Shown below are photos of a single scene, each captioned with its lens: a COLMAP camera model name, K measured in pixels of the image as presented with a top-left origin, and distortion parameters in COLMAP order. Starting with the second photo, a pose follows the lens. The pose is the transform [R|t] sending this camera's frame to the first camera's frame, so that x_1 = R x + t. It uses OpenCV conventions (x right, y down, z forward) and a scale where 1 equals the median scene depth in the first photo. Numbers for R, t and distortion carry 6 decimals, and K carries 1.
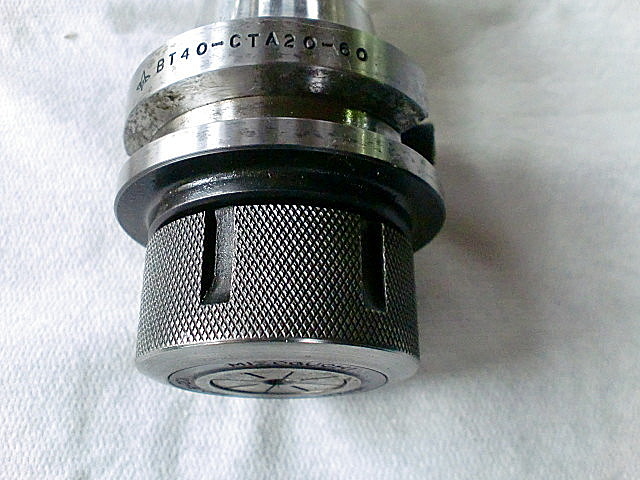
lens RADIAL K [[658.2, 0, 321.0], [0, 658.2, 229.4], [0, 0, 1]] dist [0.013188, -0.140034]
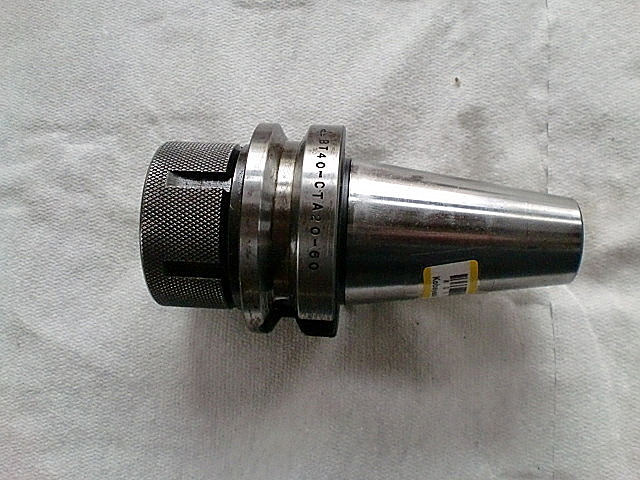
lens RADIAL K [[658.2, 0, 321.0], [0, 658.2, 229.4], [0, 0, 1]] dist [0.013188, -0.140034]
pose [[-0.059692, 0.981782, -0.180389, 0.199334], [-0.897953, 0.026123, 0.439316, -0.755270], [0.436025, 0.188205, 0.880035, -0.280135]]
